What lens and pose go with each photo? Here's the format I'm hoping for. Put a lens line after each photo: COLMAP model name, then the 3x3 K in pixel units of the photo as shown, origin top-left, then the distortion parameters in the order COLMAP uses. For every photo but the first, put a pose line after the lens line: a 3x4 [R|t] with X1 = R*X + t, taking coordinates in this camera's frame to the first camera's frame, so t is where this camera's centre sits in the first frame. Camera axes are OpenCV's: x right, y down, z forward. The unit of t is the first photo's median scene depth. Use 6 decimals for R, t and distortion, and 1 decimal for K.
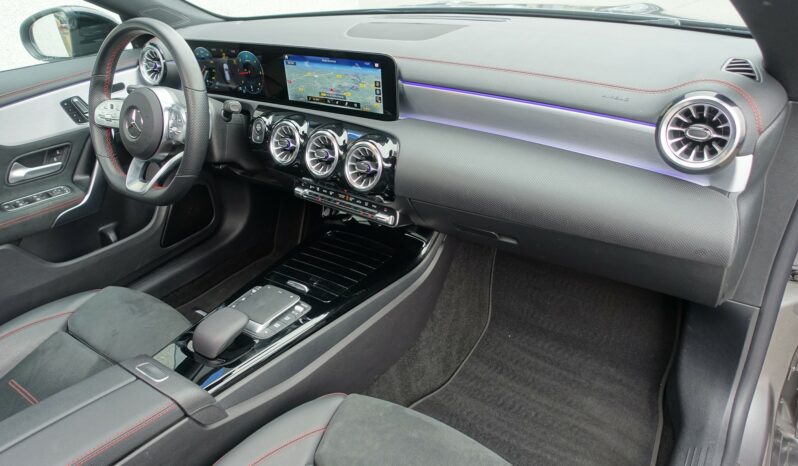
lens RADIAL K [[547.4, 0, 395.5], [0, 547.4, 231.7], [0, 0, 1]] dist [-0.006794, 0.003947]
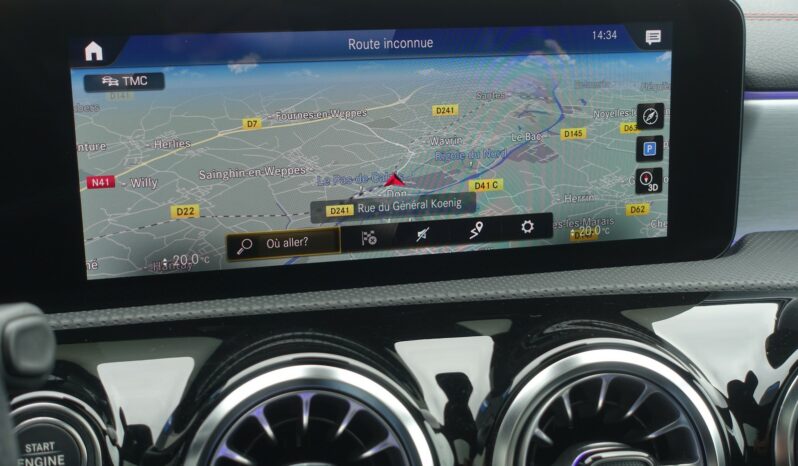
lens RADIAL K [[1087.1, 0, 400.2], [0, 1087.1, 229.5], [0, 0, 1]] dist [-0.009576, 0.000000]
pose [[0.639759, -0.121142, 0.758968, -0.442097], [0.343556, 0.928426, -0.141405, -0.185247], [-0.687516, 0.351213, 0.635588, 0.753999]]
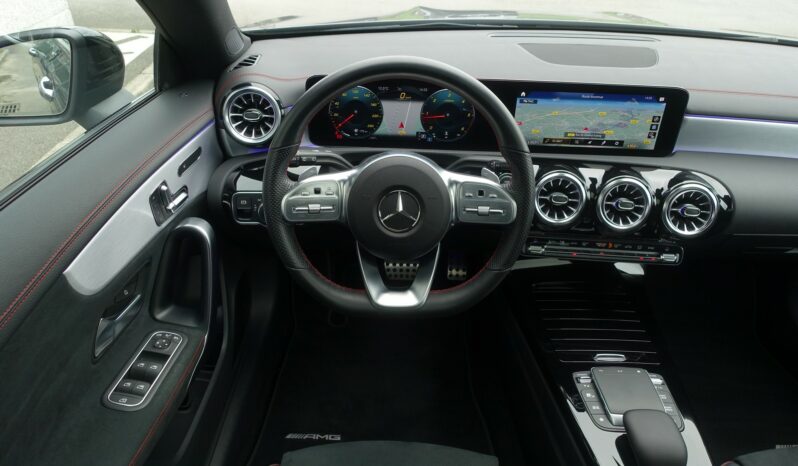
lens RADIAL K [[547.4, 0, 397.8], [0, 547.4, 231.4], [0, 0, 1]] dist [-0.006794, 0.003947]
pose [[0.815347, -0.219359, 0.535808, -0.879679], [0.203157, 0.975000, 0.090016, -0.243895], [-0.542159, 0.035459, 0.839528, 0.445355]]
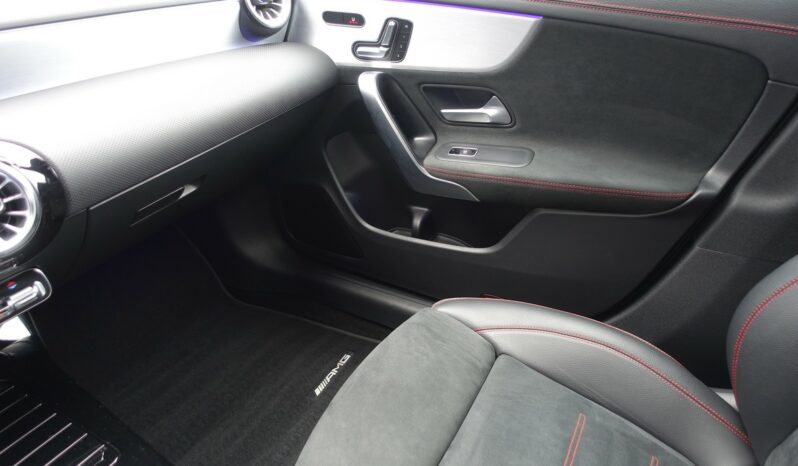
lens RADIAL K [[547.4, 0, 400.9], [0, 547.4, 230.2], [0, 0, 1]] dist [-0.006794, 0.003947]
pose [[-0.108009, -0.441072, 0.890949, -0.498967], [0.520847, 0.738245, 0.428617, -0.107847], [-0.846789, 0.510343, 0.149994, 0.557539]]
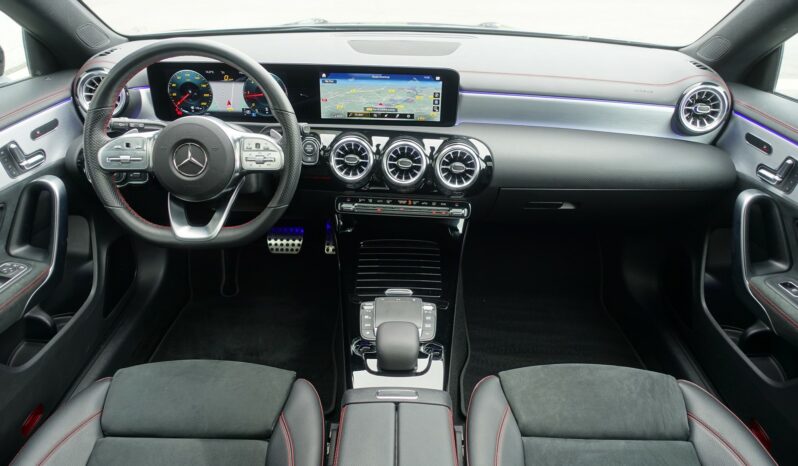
lens RADIAL K [[547.4, 0, 397.9], [0, 547.4, 231.8], [0, 0, 1]] dist [-0.006794, 0.003947]
pose [[0.819074, -0.198910, 0.538101, -0.719771], [0.210179, 0.976797, 0.041148, -0.056218], [-0.533800, 0.079394, 0.841875, 0.115009]]
